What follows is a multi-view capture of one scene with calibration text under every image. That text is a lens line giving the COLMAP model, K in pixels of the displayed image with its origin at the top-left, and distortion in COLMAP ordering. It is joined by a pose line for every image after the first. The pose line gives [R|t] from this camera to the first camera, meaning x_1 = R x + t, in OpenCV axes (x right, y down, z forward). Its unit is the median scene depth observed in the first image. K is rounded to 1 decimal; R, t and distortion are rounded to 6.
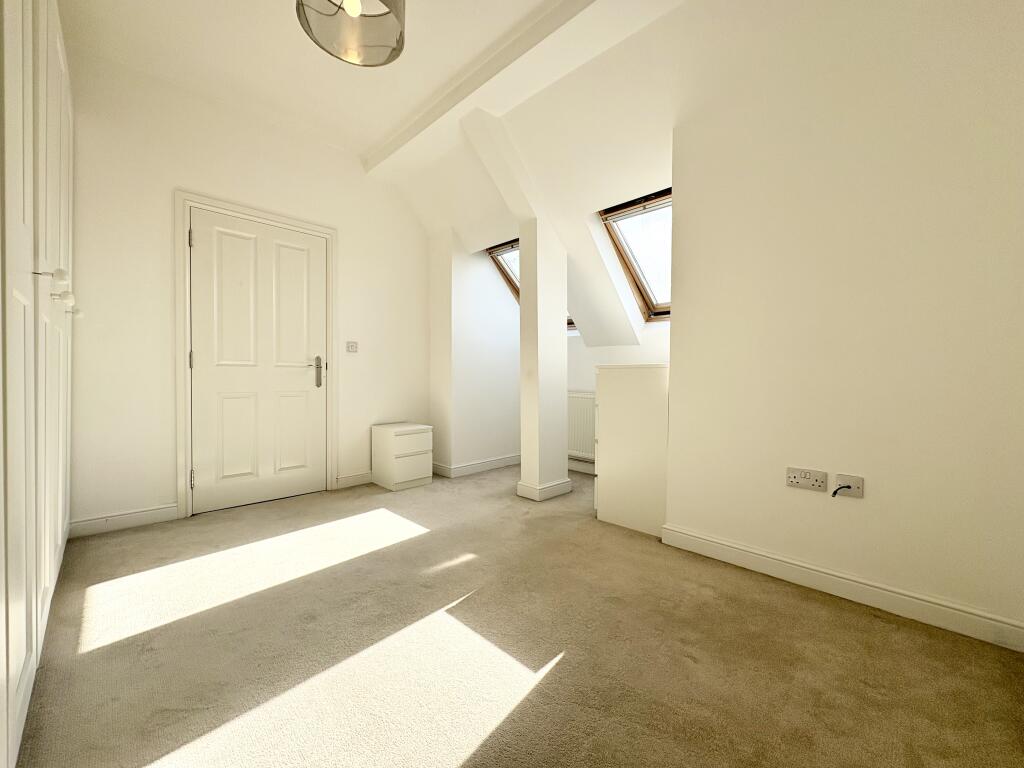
lens RADIAL K [[408.4, 0, 512.2], [0, 408.4, 385.9], [0, 0, 1]] dist [-0.001040, 0.000231]
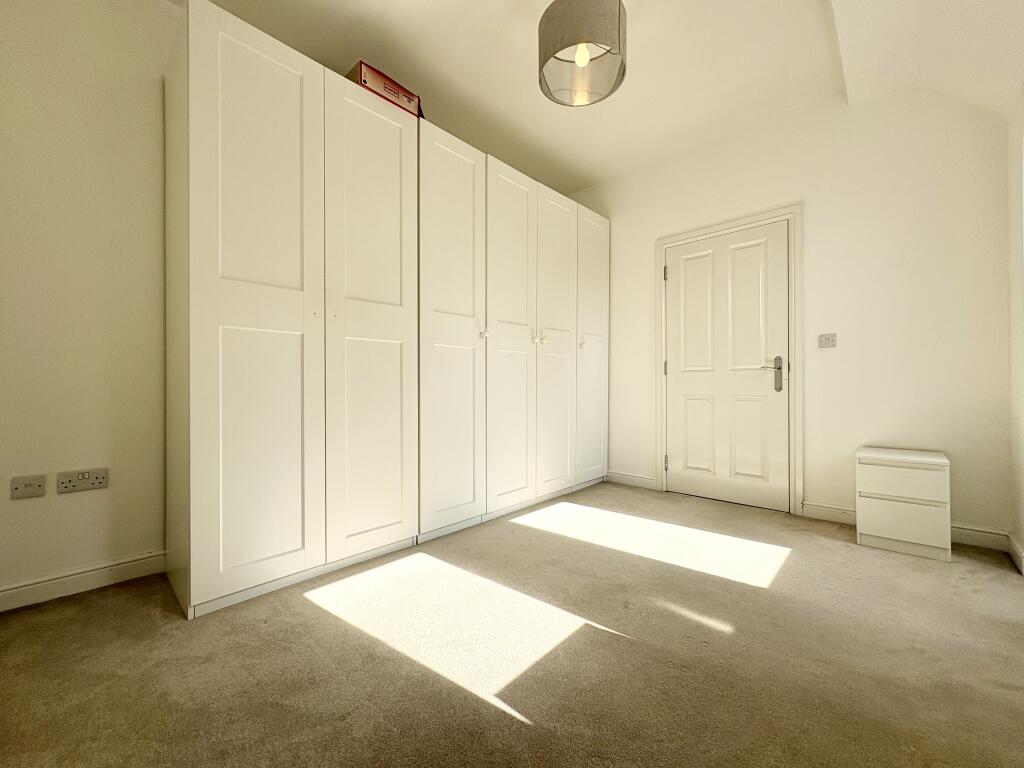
lens RADIAL K [[408.4, 0, 512.2], [0, 408.4, 385.9], [0, 0, 1]] dist [-0.001040, 0.000231]
pose [[0.031834, -0.007218, -0.999467, 0.447176], [-0.017843, 0.999810, -0.007789, 0.009472], [0.999334, 0.018081, 0.031699, 0.458625]]
